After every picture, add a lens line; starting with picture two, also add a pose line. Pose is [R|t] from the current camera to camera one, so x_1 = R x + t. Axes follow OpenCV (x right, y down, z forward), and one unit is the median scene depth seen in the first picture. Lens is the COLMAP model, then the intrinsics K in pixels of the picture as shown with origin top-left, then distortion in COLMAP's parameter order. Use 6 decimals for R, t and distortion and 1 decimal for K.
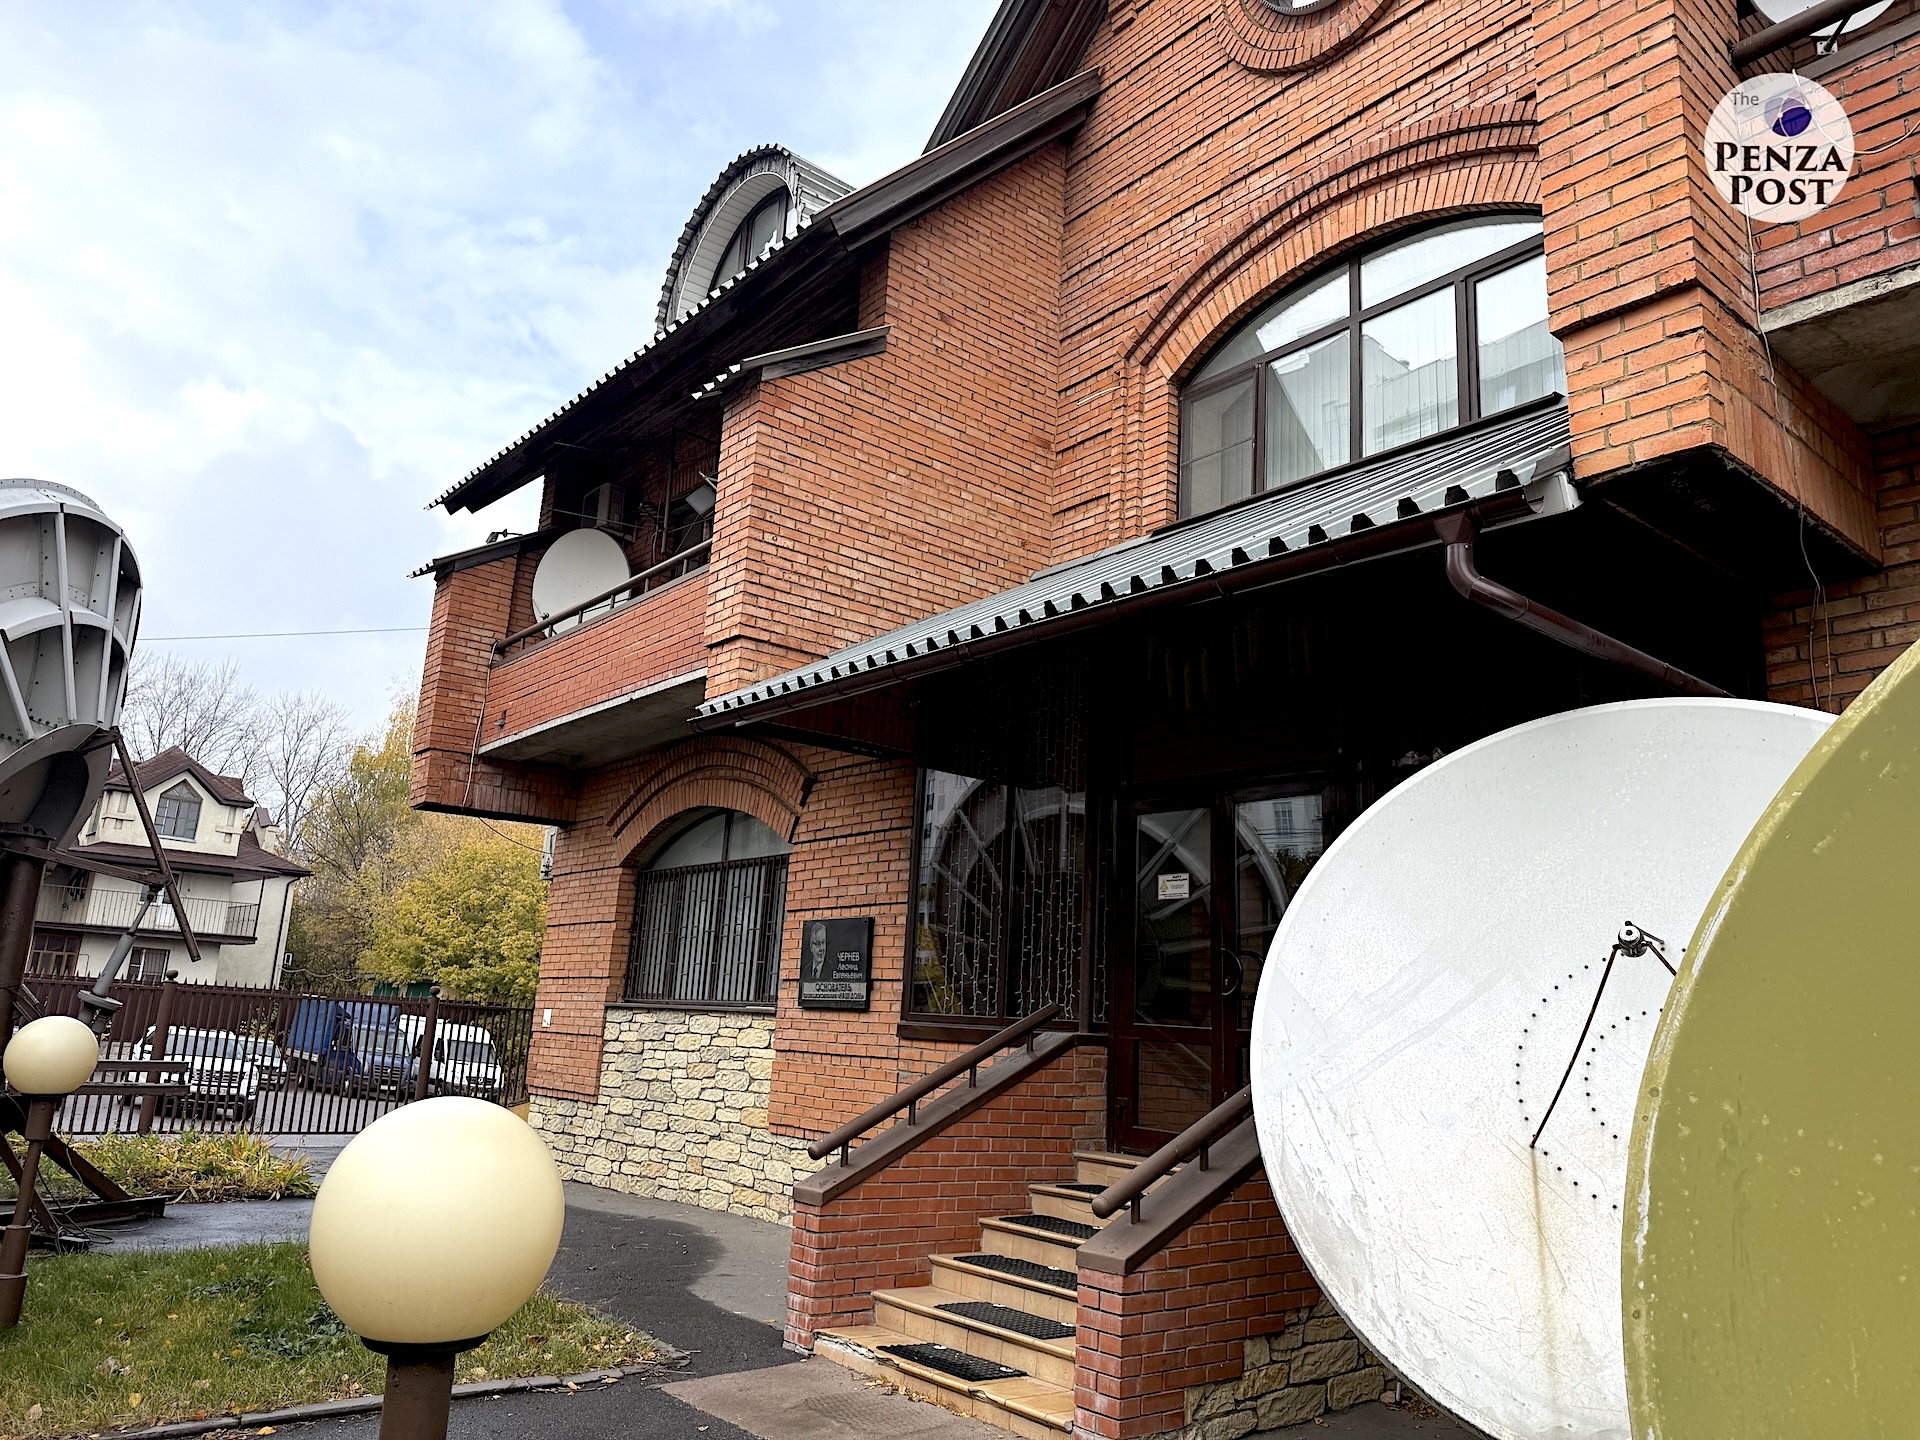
lens RADIAL K [[1343.2, 0, 967.1], [0, 1343.2, 718.2], [0, 0, 1]] dist [0.033198, -0.036744]
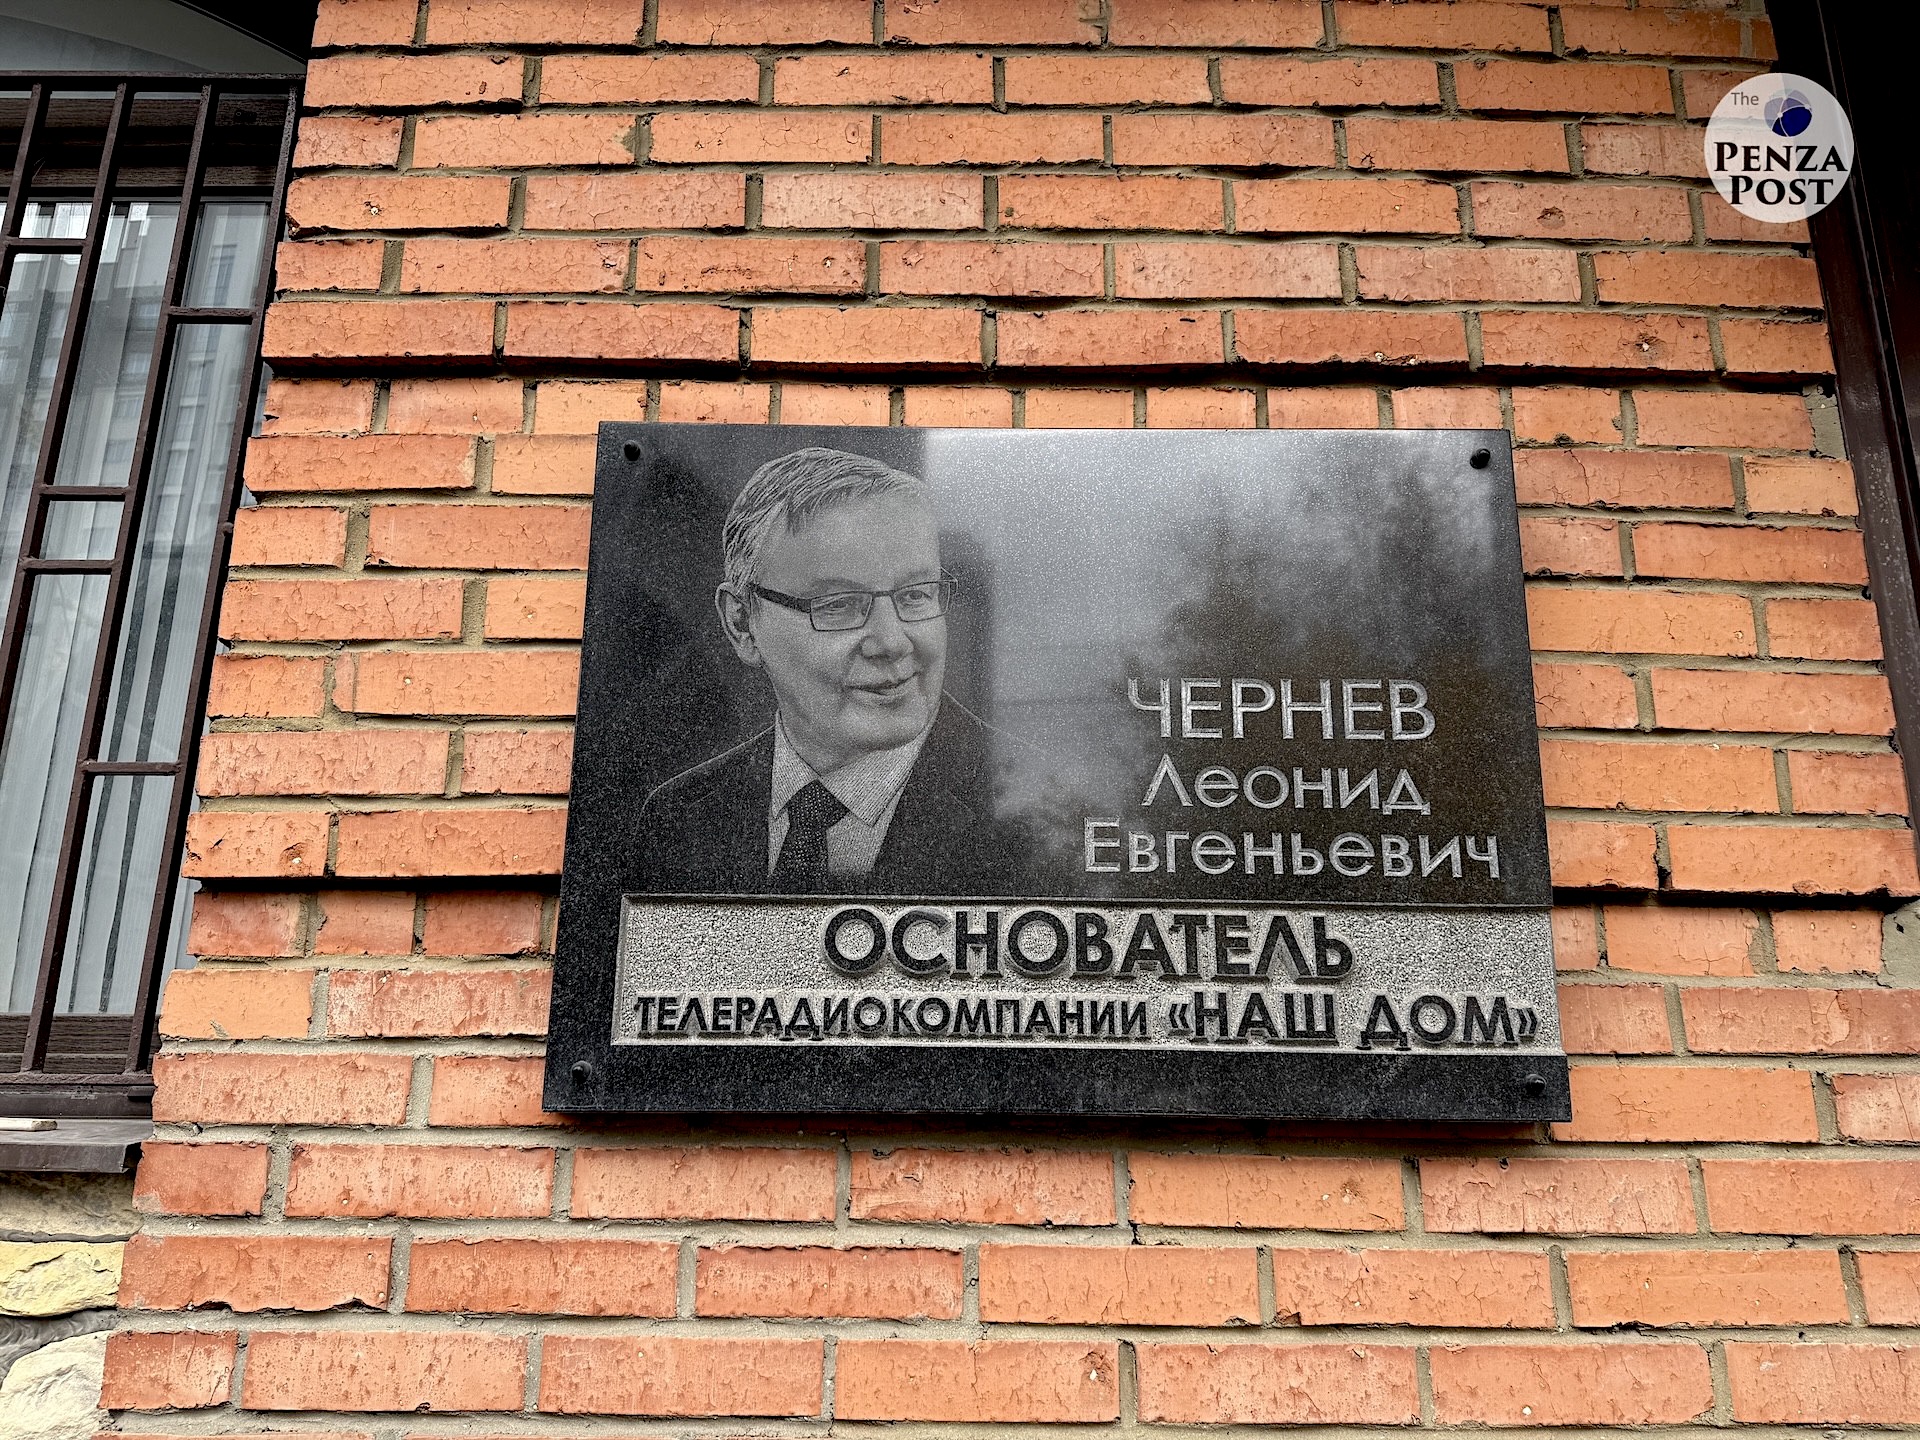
lens RADIAL K [[1343.2, 0, 960.8], [0, 1343.2, 716.9], [0, 0, 1]] dist [0.033198, -0.036744]
pose [[0.626155, 0.141194, 0.766808, -0.245046], [-0.152914, 0.986606, -0.056800, 0.226547], [-0.764557, -0.081690, 0.639358, 1.124352]]
